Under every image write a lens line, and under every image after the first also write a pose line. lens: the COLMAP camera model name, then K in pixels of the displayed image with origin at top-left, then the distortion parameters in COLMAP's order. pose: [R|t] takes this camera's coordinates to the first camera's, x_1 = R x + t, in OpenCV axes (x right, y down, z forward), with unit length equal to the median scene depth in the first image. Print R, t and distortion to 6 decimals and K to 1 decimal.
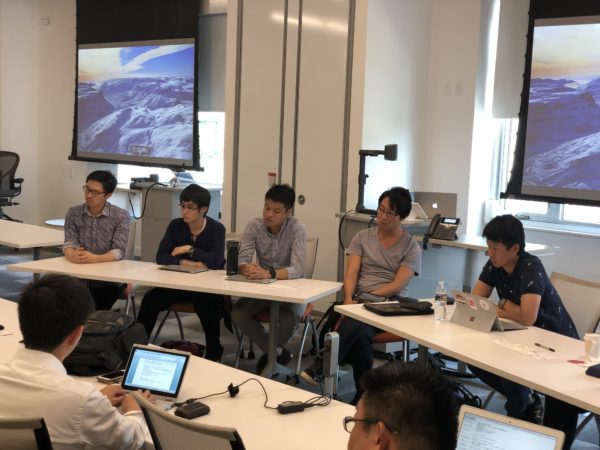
lens RADIAL K [[891.7, 0, 299.1], [0, 891.7, 225.8], [0, 0, 1]] dist [0.082147, 0.000000]
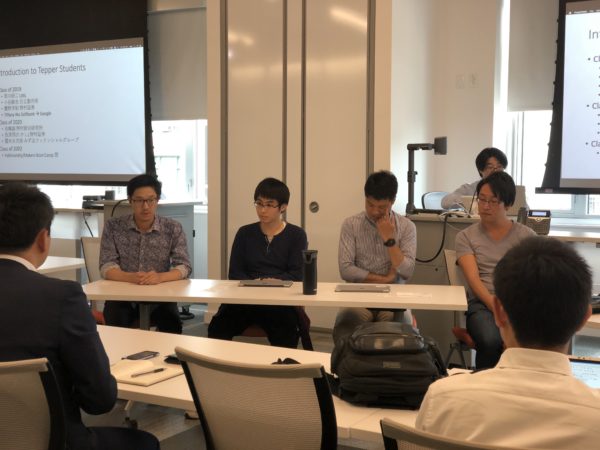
lens RADIAL K [[891.7, 0, 298.0], [0, 891.7, 219.0], [0, 0, 1]] dist [0.082147, 0.000000]
pose [[0.975127, -0.048224, 0.216337, -0.238345], [0.057462, 0.997676, -0.036614, 0.016895], [-0.214069, 0.048134, 0.975632, 0.148659]]
